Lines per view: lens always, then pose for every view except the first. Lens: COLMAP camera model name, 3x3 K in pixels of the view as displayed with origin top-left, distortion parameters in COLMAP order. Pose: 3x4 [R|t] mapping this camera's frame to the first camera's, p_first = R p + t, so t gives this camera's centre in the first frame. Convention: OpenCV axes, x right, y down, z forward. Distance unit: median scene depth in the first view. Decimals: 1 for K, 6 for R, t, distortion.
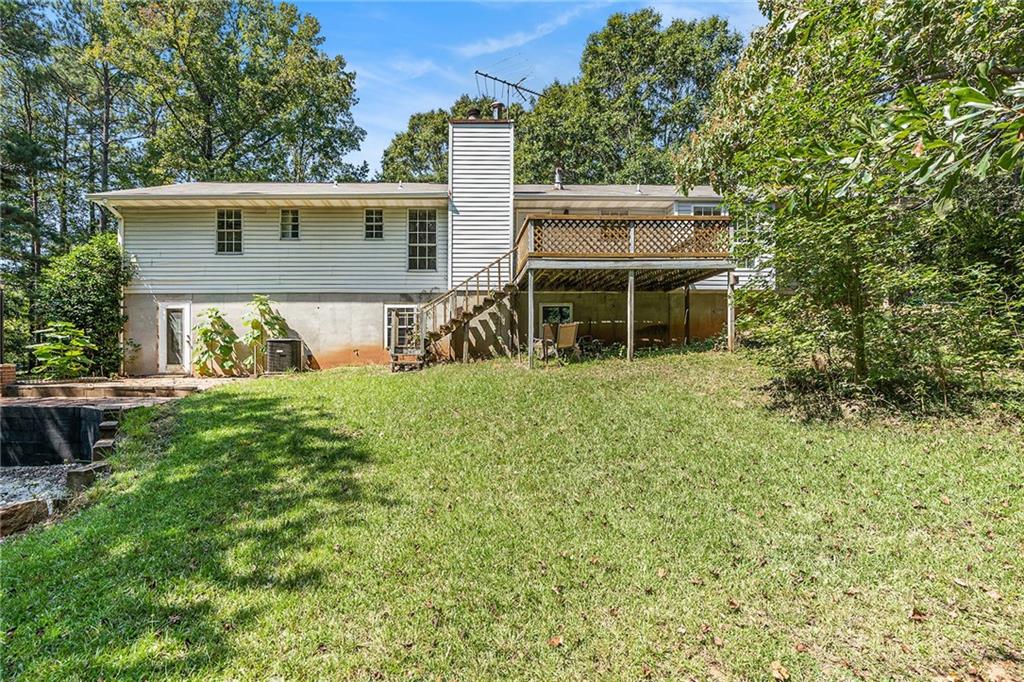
lens RADIAL K [[484.5, 0, 512.0], [0, 484.5, 341.0], [0, 0, 1]] dist [-0.001620, 0.000975]
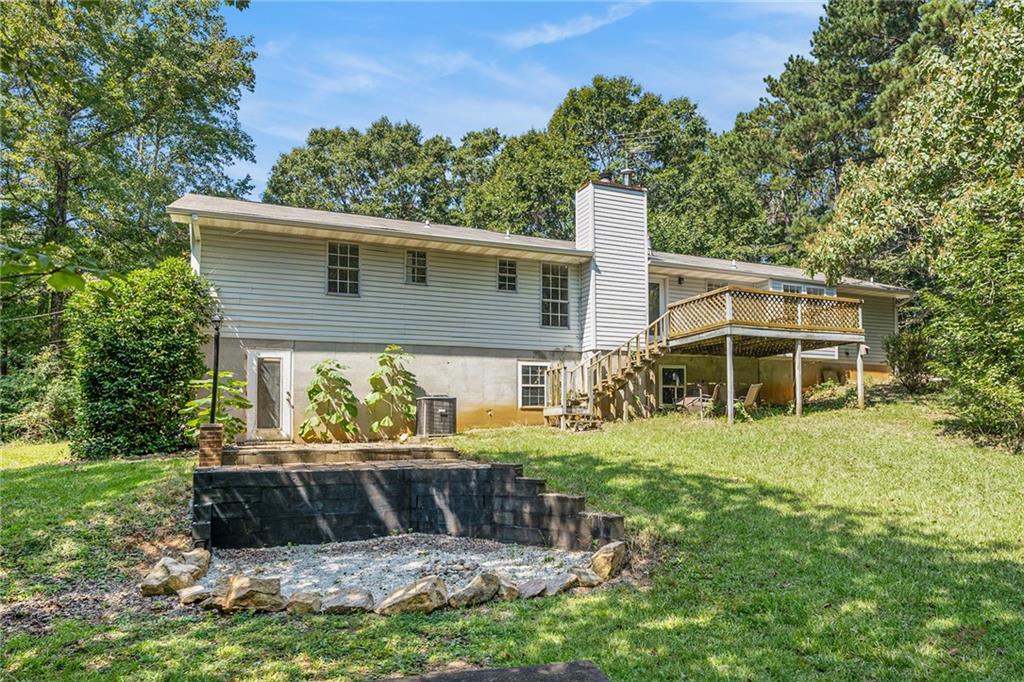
lens RADIAL K [[583.6, 0, 512.1], [0, 583.6, 372.7], [0, 0, 1]] dist [0.019381, -0.000047]
pose [[0.933711, 0.024497, 0.357188, -0.676339], [-0.002191, 0.998029, -0.062721, 0.017286], [-0.358021, 0.057780, 0.931924, -0.044861]]
